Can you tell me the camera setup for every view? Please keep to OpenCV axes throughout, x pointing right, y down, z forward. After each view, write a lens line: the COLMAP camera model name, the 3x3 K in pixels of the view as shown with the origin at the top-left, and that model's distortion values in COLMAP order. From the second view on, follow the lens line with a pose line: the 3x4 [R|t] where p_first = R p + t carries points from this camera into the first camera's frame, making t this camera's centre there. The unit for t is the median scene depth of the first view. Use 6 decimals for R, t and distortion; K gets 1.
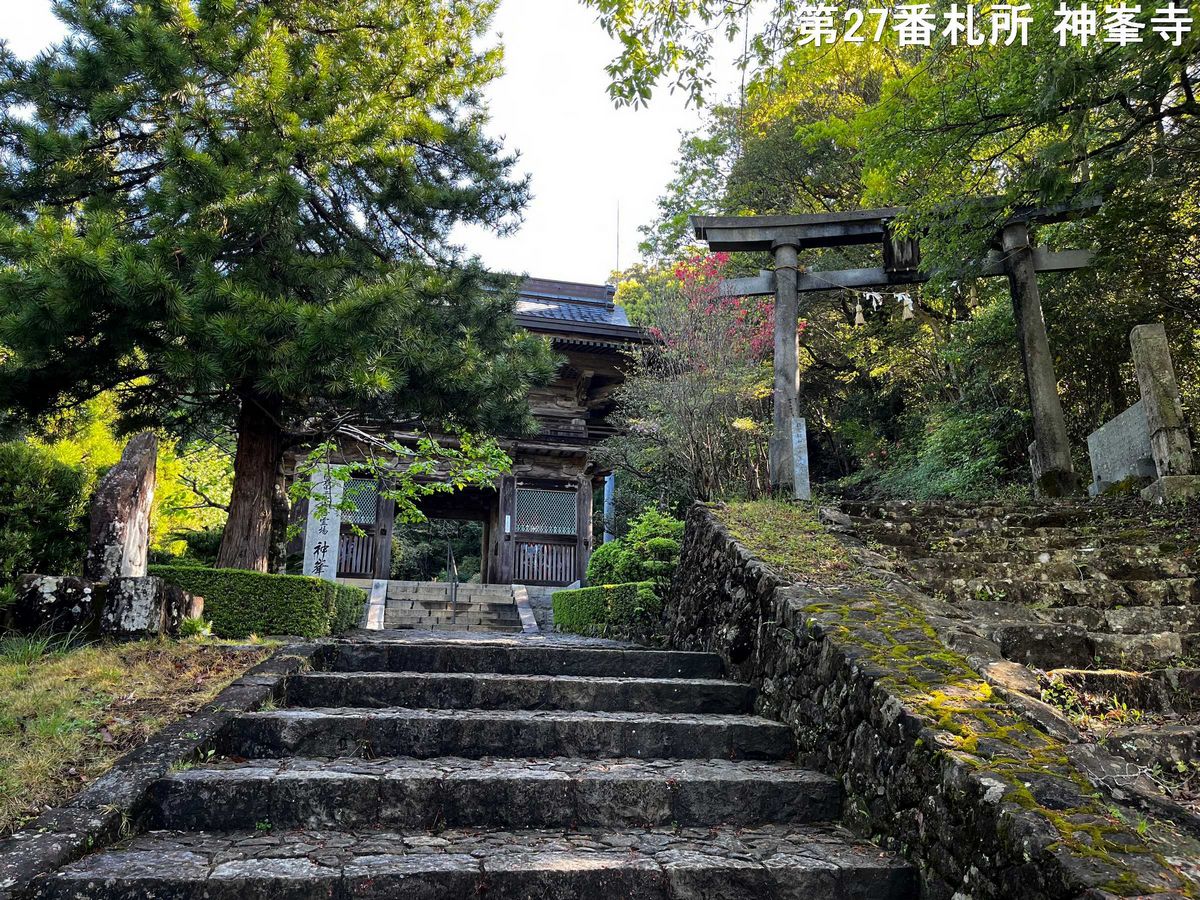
lens RADIAL K [[884.9, 0, 600.0], [0, 884.9, 450.0], [0, 0, 1]] dist [0.002952, 0.000152]
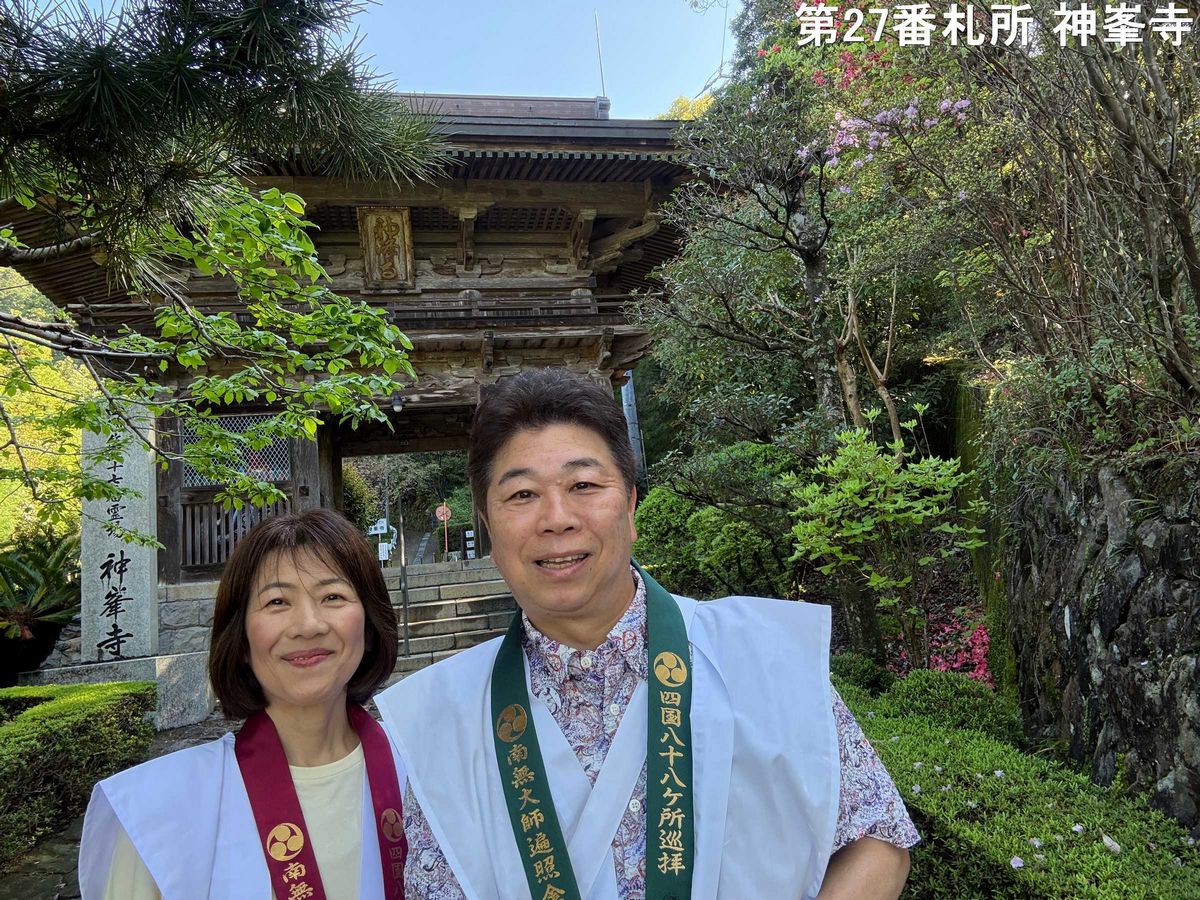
lens RADIAL K [[821.8, 0, 600.0], [0, 821.8, 450.0], [0, 0, 1]] dist [0.156074, -0.223140]
pose [[0.993577, -0.112361, -0.013376, -0.015806], [0.113154, 0.986398, 0.119226, 0.013377], [-0.000202, -0.119974, 0.992777, 0.376453]]
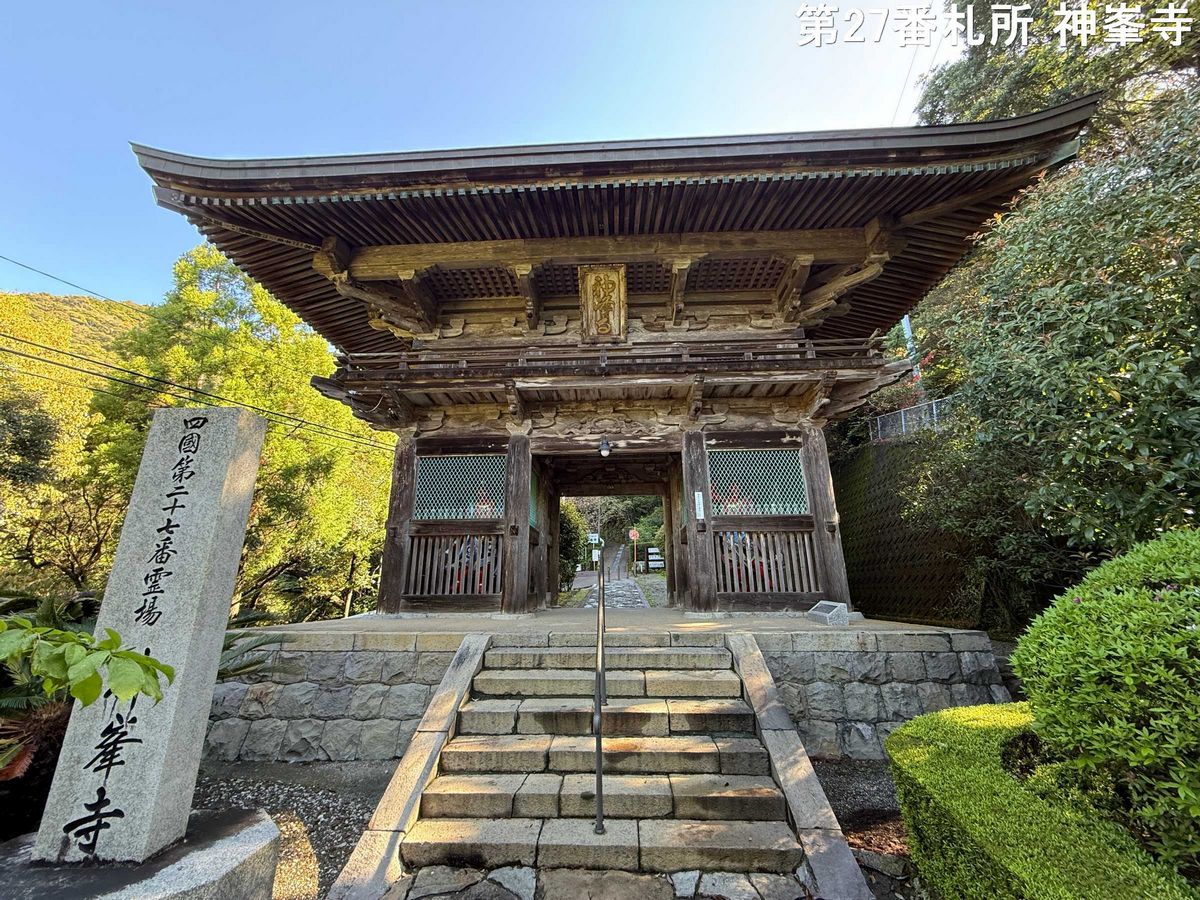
lens RADIAL K [[481.2, 0, 600.0], [0, 481.2, 450.0], [0, 0, 1]] dist [-0.000631, 0.000192]
pose [[0.962218, -0.089888, -0.257016, -0.079099], [0.094113, 0.995553, 0.004156, 0.034804], [0.255500, -0.028188, 0.966398, 0.635753]]
